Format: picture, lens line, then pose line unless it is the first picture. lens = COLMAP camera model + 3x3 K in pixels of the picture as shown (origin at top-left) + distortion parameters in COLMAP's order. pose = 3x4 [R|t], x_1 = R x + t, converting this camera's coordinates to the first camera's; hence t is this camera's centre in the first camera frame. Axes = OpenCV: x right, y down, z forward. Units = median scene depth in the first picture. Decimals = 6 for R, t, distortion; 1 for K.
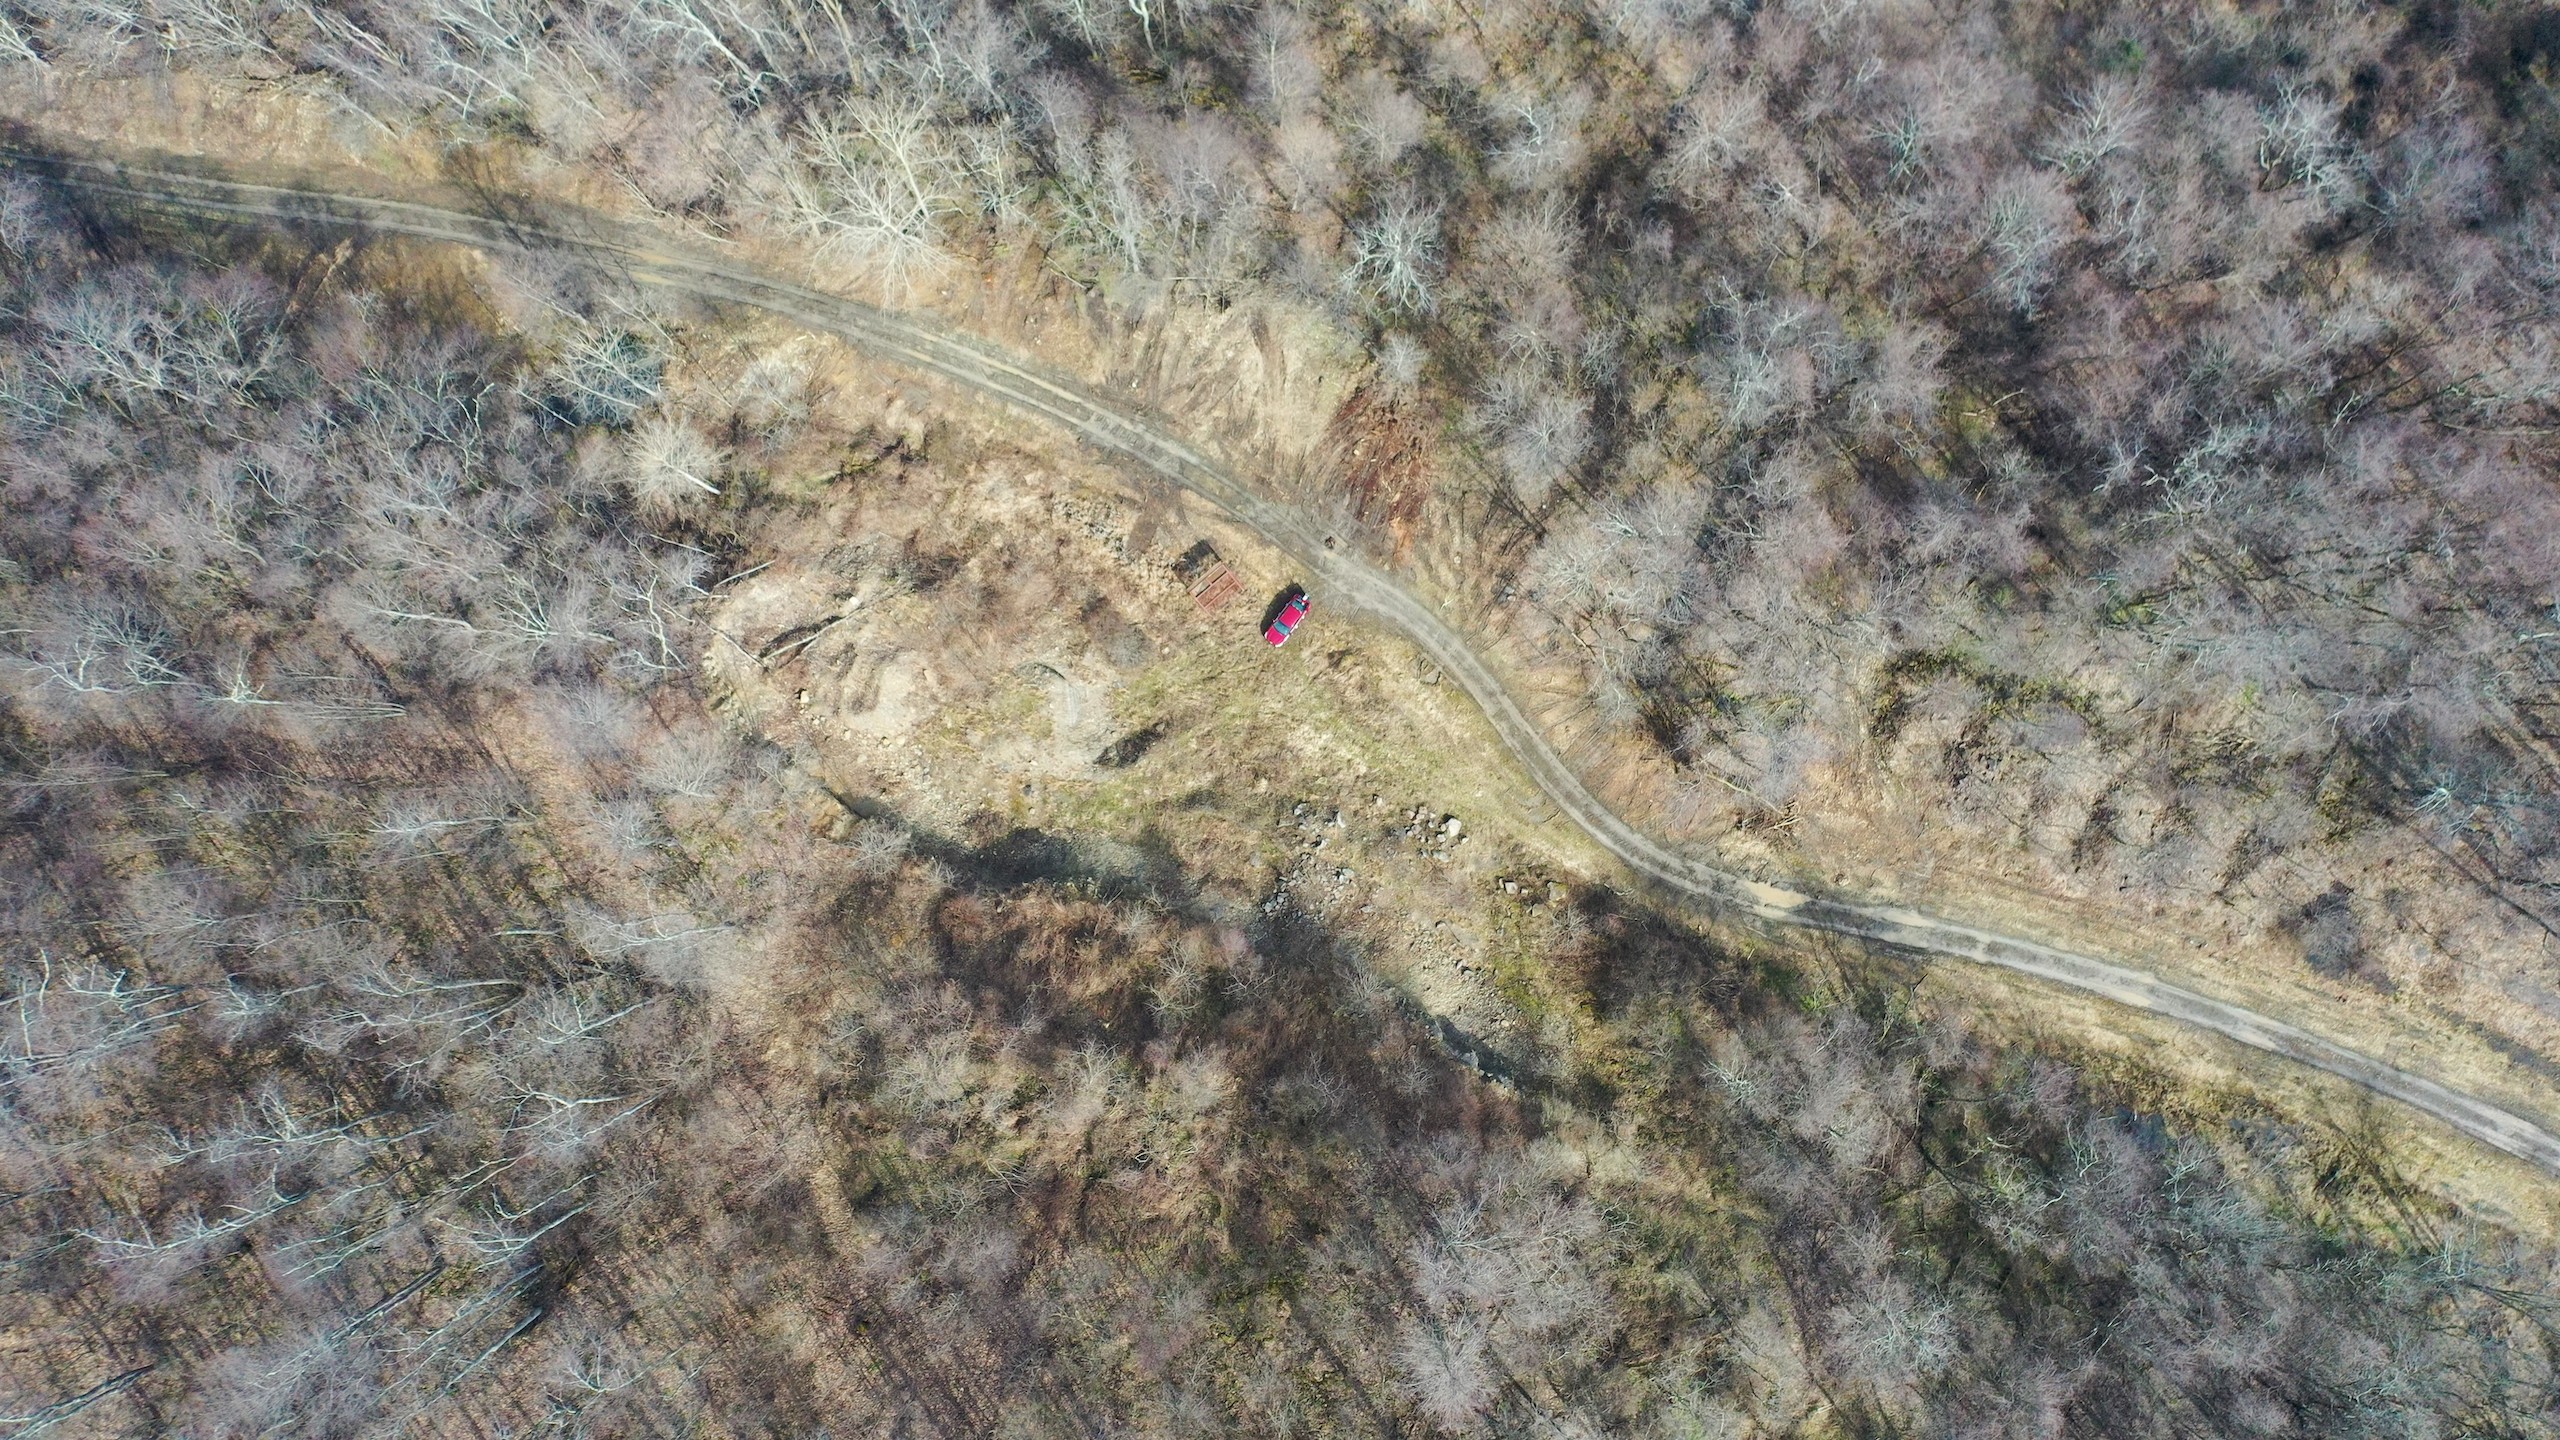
lens RADIAL K [[2051.0, 0, 1275.1], [0, 2051.0, 727.6], [0, 0, 1]] dist [0.030146, 0.009628]
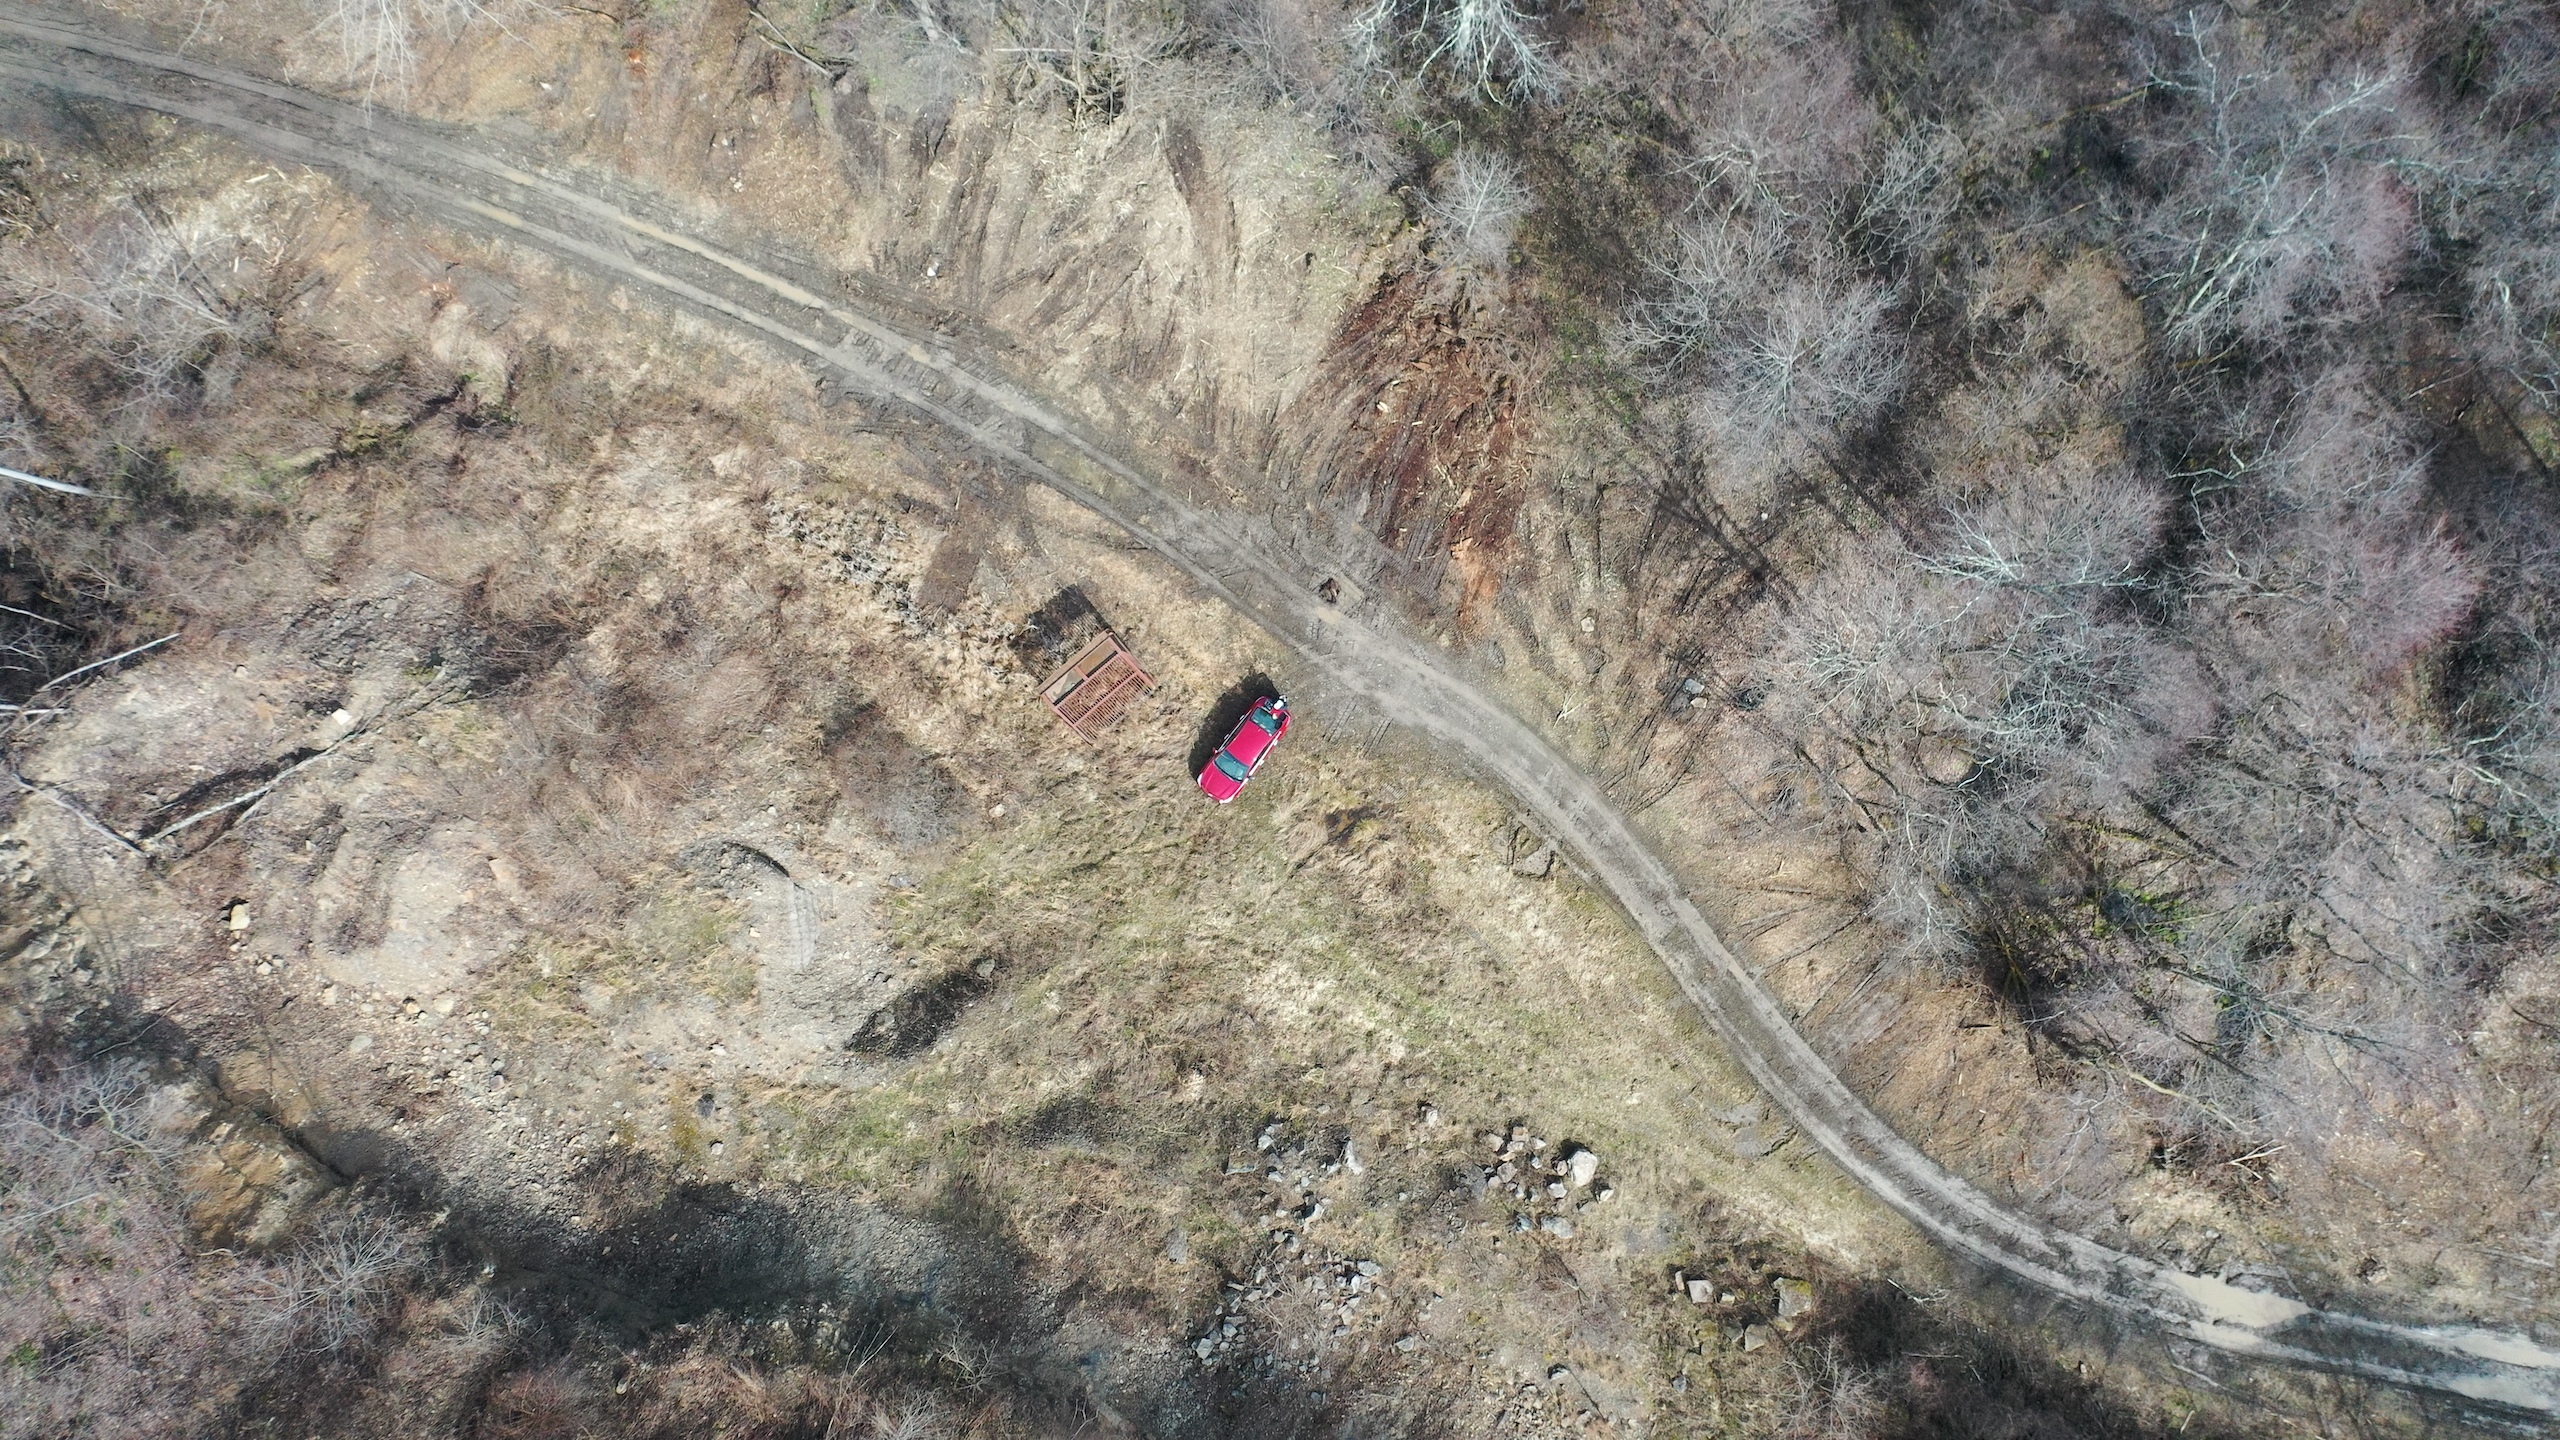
lens RADIAL K [[2051.0, 0, 1281.7], [0, 2051.0, 713.5], [0, 0, 1]] dist [0.030146, 0.009628]
pose [[0.999994, -0.003517, -0.000427, 0.015347], [0.003518, 0.999992, 0.002022, -0.061743], [0.000420, -0.002024, 0.999998, 0.507140]]
